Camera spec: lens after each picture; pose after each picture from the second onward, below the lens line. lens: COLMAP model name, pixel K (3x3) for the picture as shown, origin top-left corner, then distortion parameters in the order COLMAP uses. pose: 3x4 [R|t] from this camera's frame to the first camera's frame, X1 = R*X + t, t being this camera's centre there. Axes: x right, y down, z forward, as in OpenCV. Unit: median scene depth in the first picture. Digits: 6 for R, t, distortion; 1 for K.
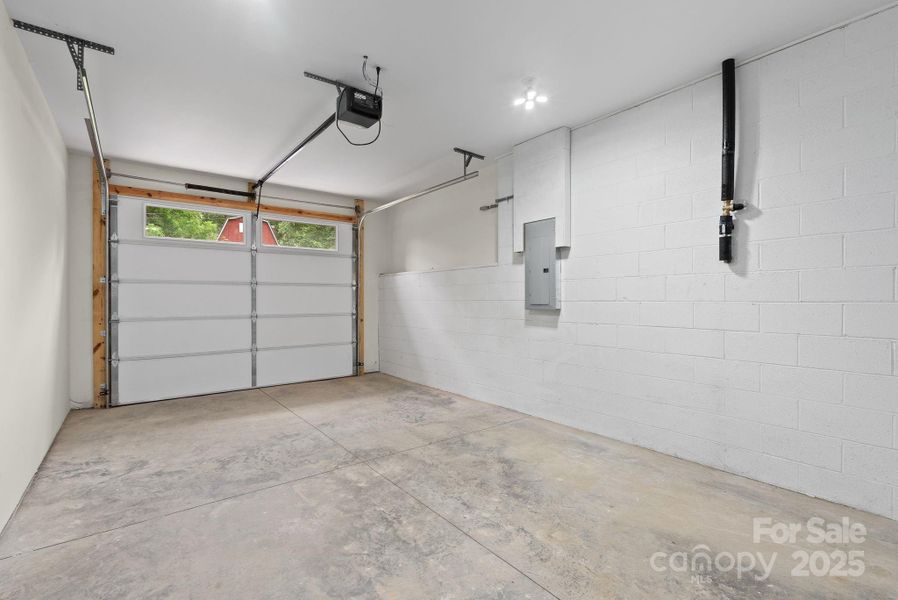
lens RADIAL K [[409.2, 0, 449.1], [0, 409.2, 300.9], [0, 0, 1]] dist [0.001952, 0.000201]
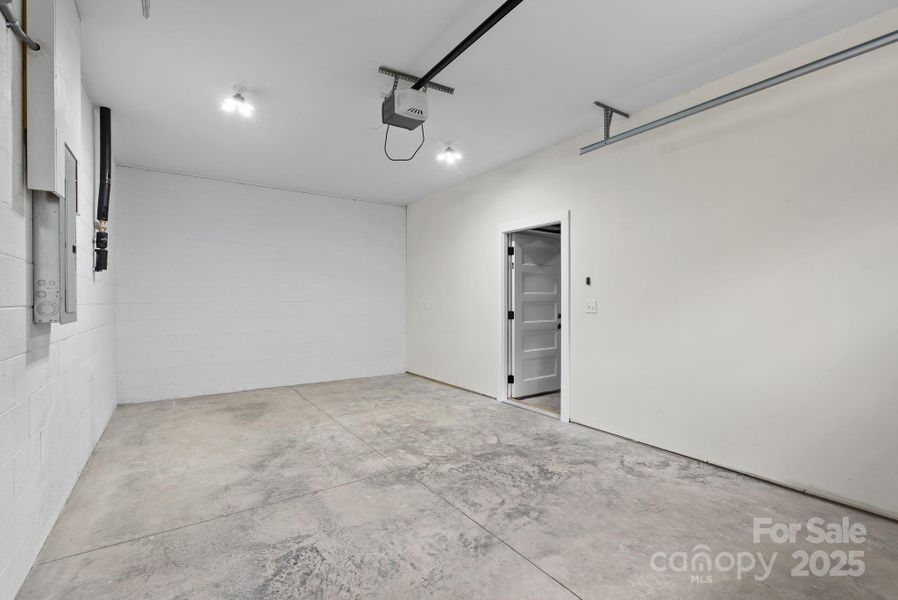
lens RADIAL K [[409.2, 0, 448.7], [0, 409.2, 300.5], [0, 0, 1]] dist [0.001952, 0.000201]
pose [[-0.997839, 0.005376, 0.065487, -0.395535], [0.005604, 0.999979, 0.003295, -0.007422], [-0.065468, 0.003655, -0.997848, 2.010098]]
